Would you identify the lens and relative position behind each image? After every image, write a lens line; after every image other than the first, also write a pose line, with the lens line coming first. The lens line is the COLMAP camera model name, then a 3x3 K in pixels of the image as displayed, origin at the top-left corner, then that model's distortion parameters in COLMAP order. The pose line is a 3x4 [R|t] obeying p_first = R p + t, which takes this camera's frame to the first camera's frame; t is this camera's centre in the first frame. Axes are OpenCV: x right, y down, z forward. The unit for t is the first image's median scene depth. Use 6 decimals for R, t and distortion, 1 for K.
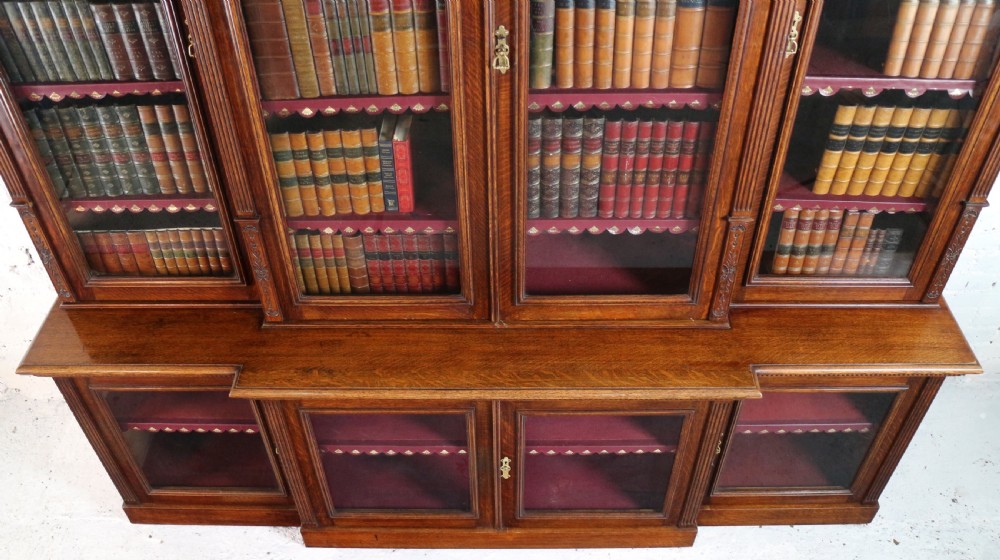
lens RADIAL K [[829.4, 0, 494.0], [0, 829.4, 331.2], [0, 0, 1]] dist [-0.156963, 0.109144]
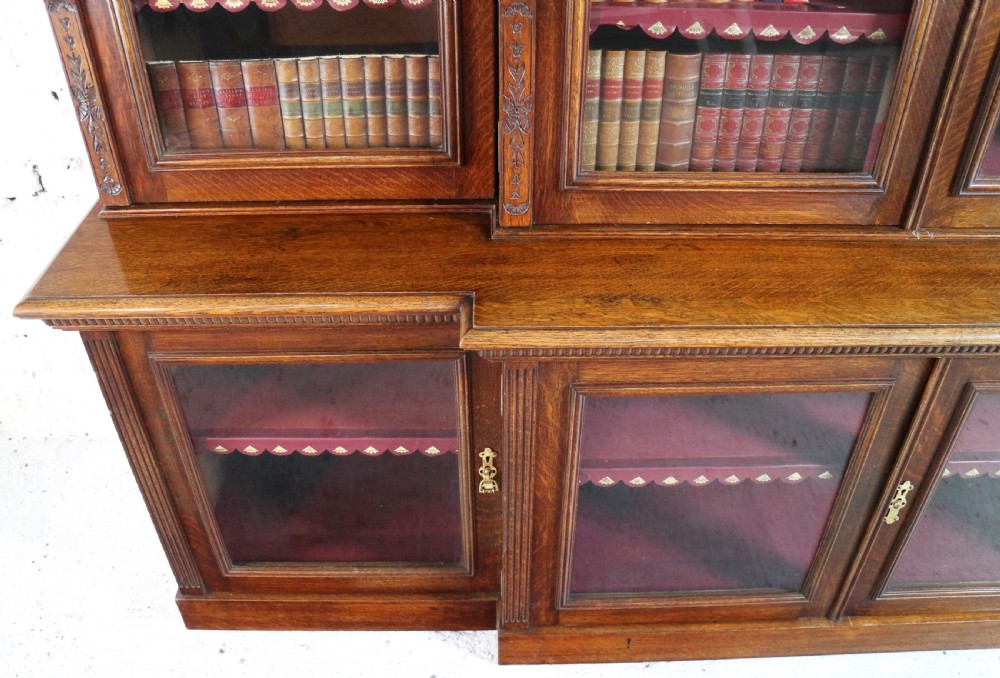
lens RADIAL K [[848.8, 0, 492.0], [0, 848.8, 340.7], [0, 0, 1]] dist [-0.167295, 0.114448]
pose [[0.999812, -0.004609, 0.018830, -0.298416], [0.006877, 0.992478, -0.122232, 0.131539], [-0.018125, 0.122339, 0.992323, 0.468744]]
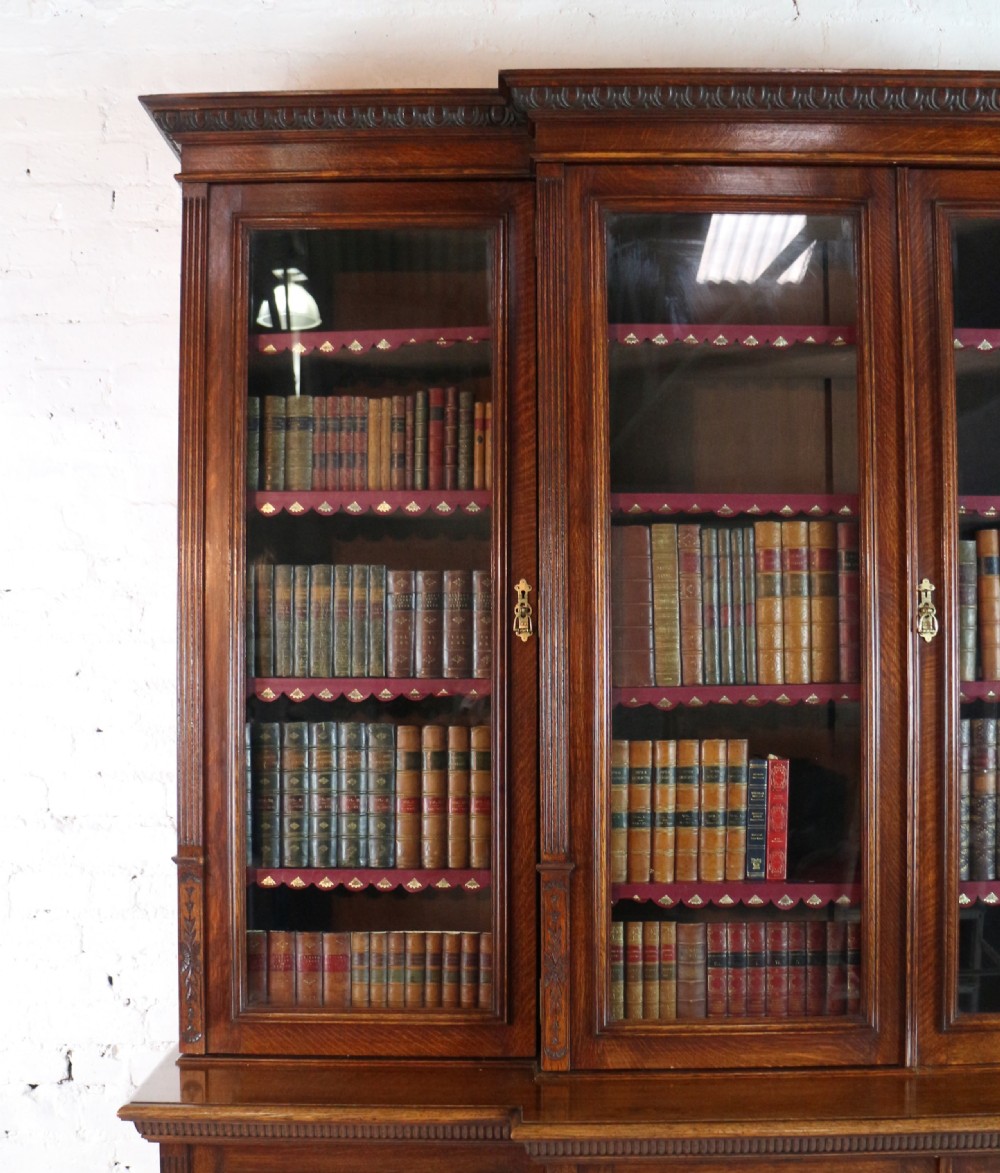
lens RADIAL K [[1401.4, 0, 500.2], [0, 1401.4, 690.8], [0, 0, 1]] dist [-0.139241, 0.000000]
pose [[0.999880, 0.009498, 0.012219, -0.329498], [0.001577, 0.722873, -0.690979, 0.505950], [-0.015396, 0.690915, 0.722772, 0.057283]]
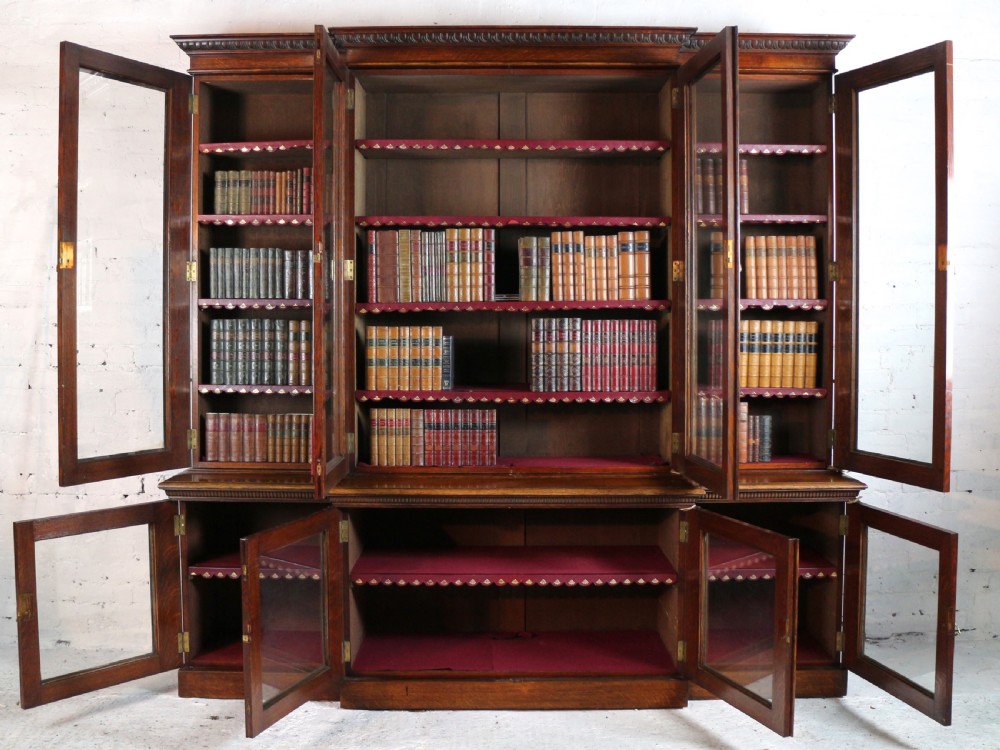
lens RADIAL K [[1038.4, 0, 511.7], [0, 1038.4, 354.8], [0, 0, 1]] dist [-0.131587, 0.000000]
pose [[0.999610, 0.014829, 0.023669, -0.046374], [0.005028, 0.738030, -0.674749, 1.029103], [-0.027474, 0.674604, 0.737668, -0.428071]]
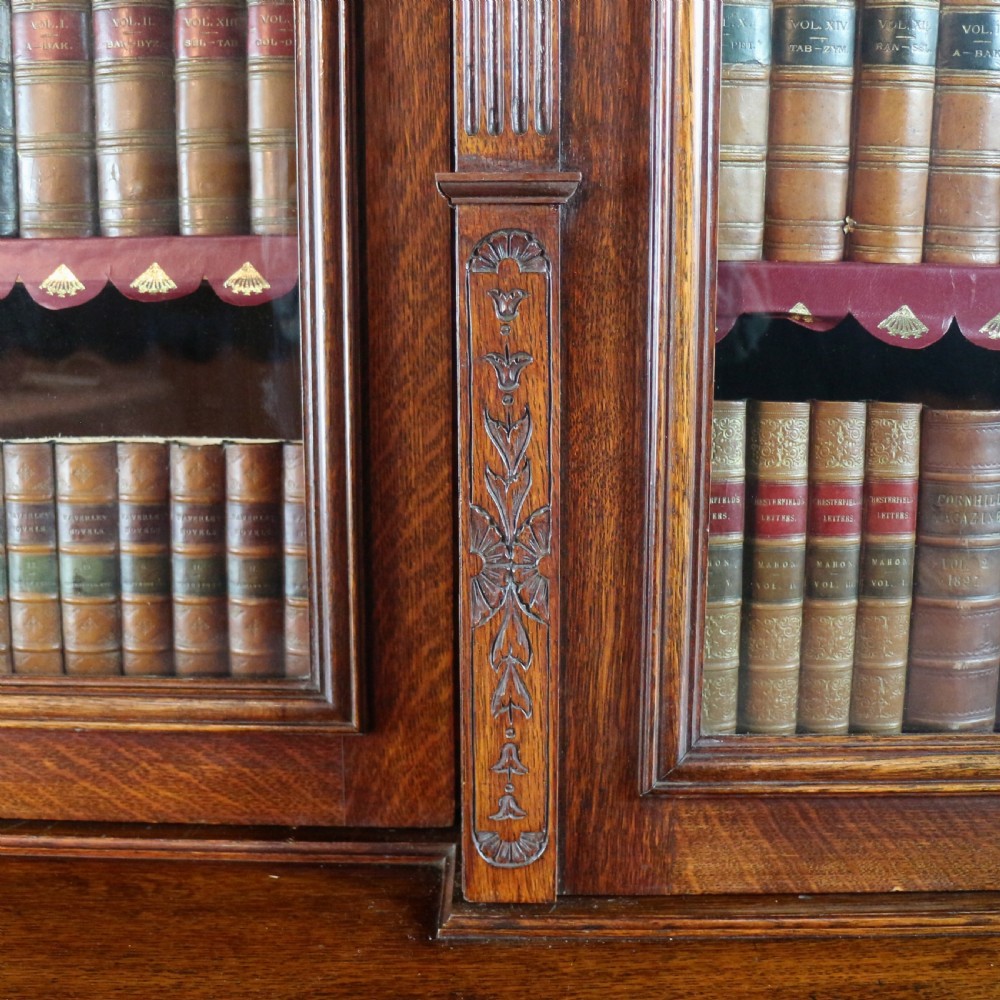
lens RADIAL K [[1357.6, 0, 503.5], [0, 1357.6, 555.6], [0, 0, 1]] dist [-0.146639, 0.000000]
pose [[0.999915, 0.009638, 0.008738, -0.276667], [-0.003788, 0.858225, -0.513260, 0.076094], [-0.012446, 0.513184, 0.858188, 0.716727]]
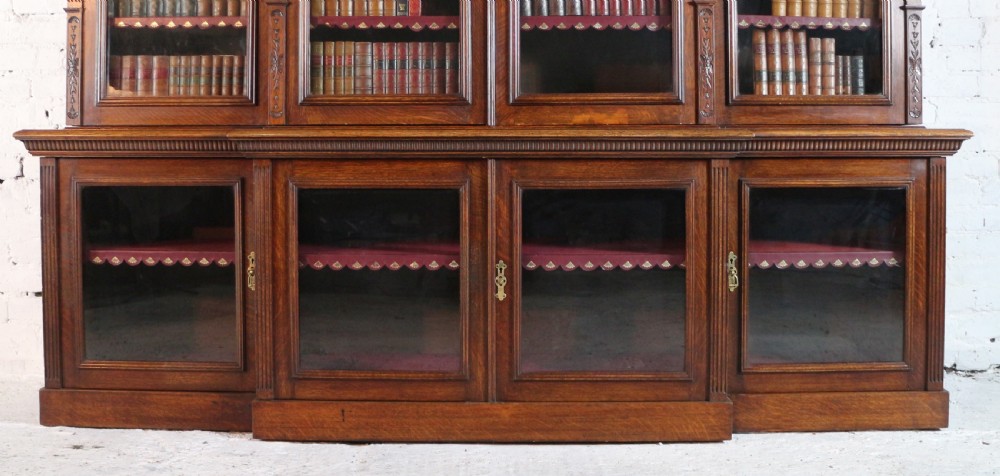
lens RADIAL K [[1051.1, 0, 498.3], [0, 1051.1, 163.3], [0, 0, 1]] dist [-0.132129, 0.000000]
pose [[0.999923, 0.012290, 0.001755, 0.008543], [-0.007704, 0.725158, -0.688539, 0.936141], [-0.009735, 0.688473, 0.725197, 0.083251]]
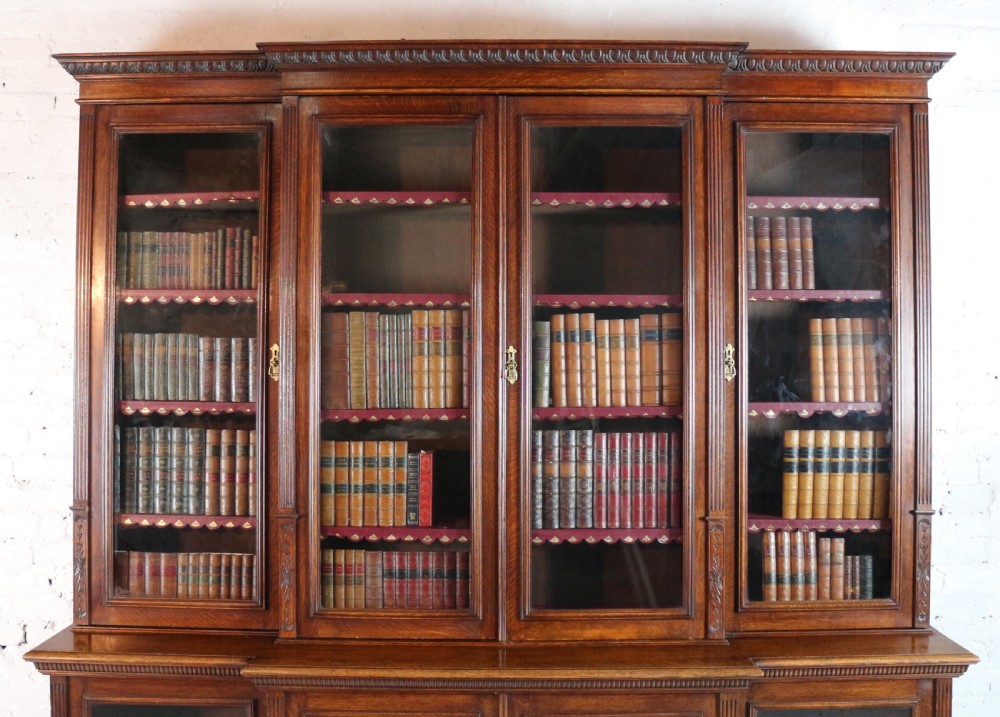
lens RADIAL K [[1084.3, 0, 507.0], [0, 1084.3, 350.0], [0, 0, 1]] dist [-0.126057, 0.000000]
pose [[0.999708, 0.016821, 0.017371, -0.022206], [0.000331, 0.708808, -0.705401, 0.687855], [-0.024179, 0.705201, 0.708595, -0.213351]]
